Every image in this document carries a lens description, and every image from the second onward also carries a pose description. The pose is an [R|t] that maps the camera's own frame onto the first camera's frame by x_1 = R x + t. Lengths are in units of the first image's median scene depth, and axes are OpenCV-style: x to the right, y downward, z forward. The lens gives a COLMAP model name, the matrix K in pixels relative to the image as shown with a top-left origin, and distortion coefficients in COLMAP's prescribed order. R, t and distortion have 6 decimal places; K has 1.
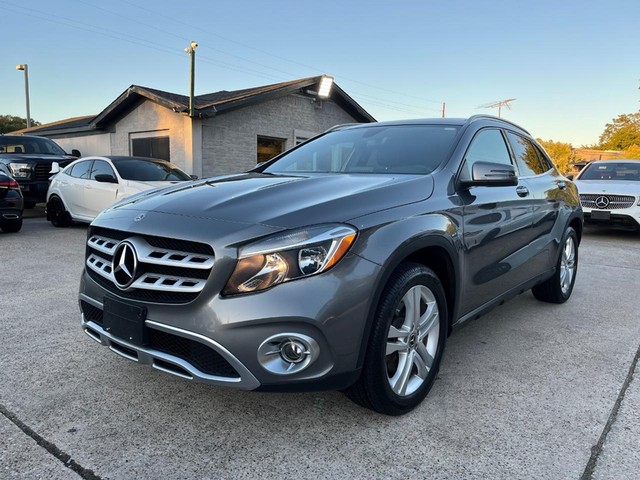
lens RADIAL K [[485.9, 0, 320.2], [0, 485.9, 241.5], [0, 0, 1]] dist [0.049314, -0.062657]
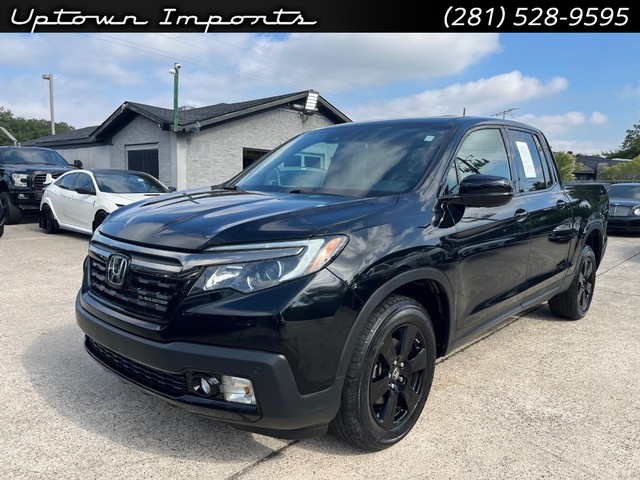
lens RADIAL K [[485.9, 0, 324.0], [0, 485.9, 233.3], [0, 0, 1]] dist [0.049314, -0.062657]
pose [[0.998816, 0.010584, -0.047486, 0.110977], [-0.011662, 0.999679, -0.022484, -0.011335], [0.047232, 0.023011, 0.998619, -0.050655]]
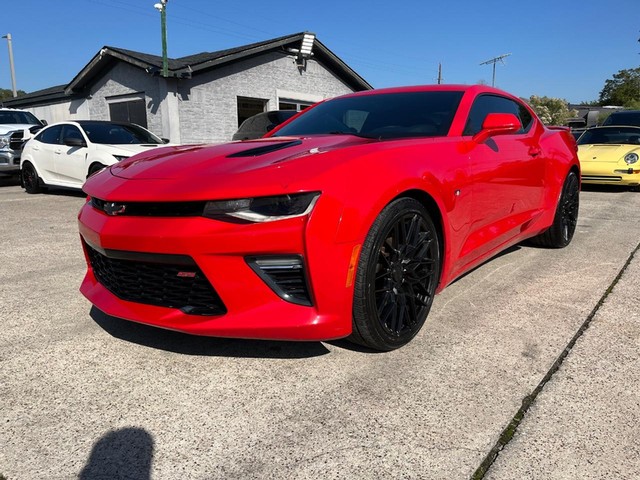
lens RADIAL K [[485.9, 0, 313.5], [0, 485.9, 238.3], [0, 0, 1]] dist [0.049314, -0.062657]
pose [[0.999651, -0.023428, -0.012224, 0.031328], [0.024116, 0.997933, 0.059567, 0.010680], [0.010803, -0.059841, 0.998149, 0.018506]]
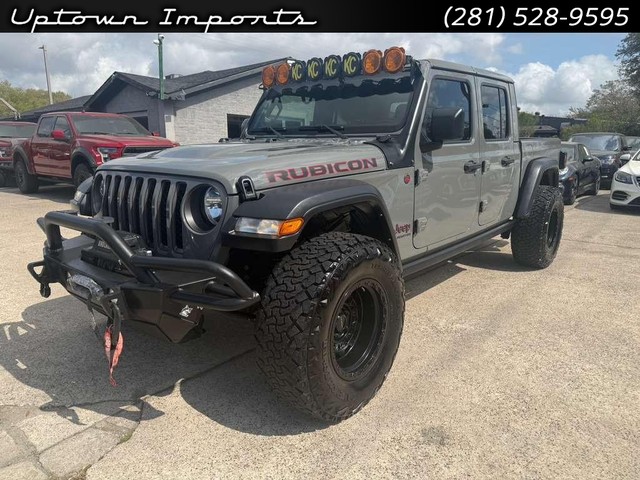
lens RADIAL K [[450.3, 0, 319.3], [0, 450.3, 241.9], [0, 0, 1]] dist [0.027513, -0.029453]
pose [[0.999383, -0.006525, -0.034504, 0.136401], [0.009428, 0.996366, 0.084653, -0.007212], [0.033826, -0.084927, 0.995813, -0.080860]]
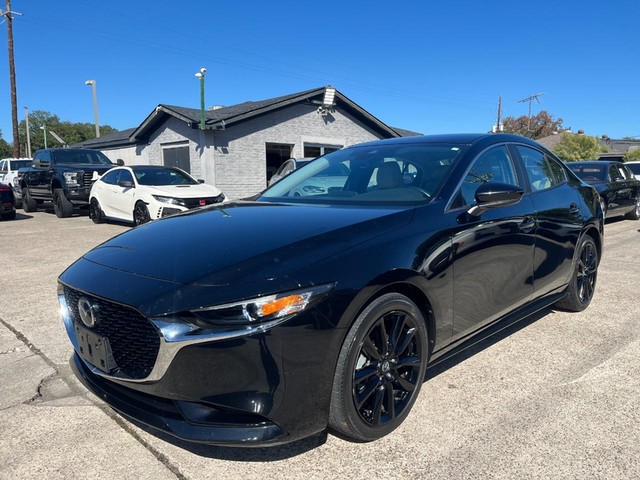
lens RADIAL K [[485.9, 0, 326.3], [0, 485.9, 241.8], [0, 0, 1]] dist [0.049314, -0.062657]
pose [[0.992573, -0.008635, -0.121345, 0.169161], [0.009577, 0.999928, 0.007181, 0.011352], [0.121274, -0.008290, 0.992584, -0.144031]]
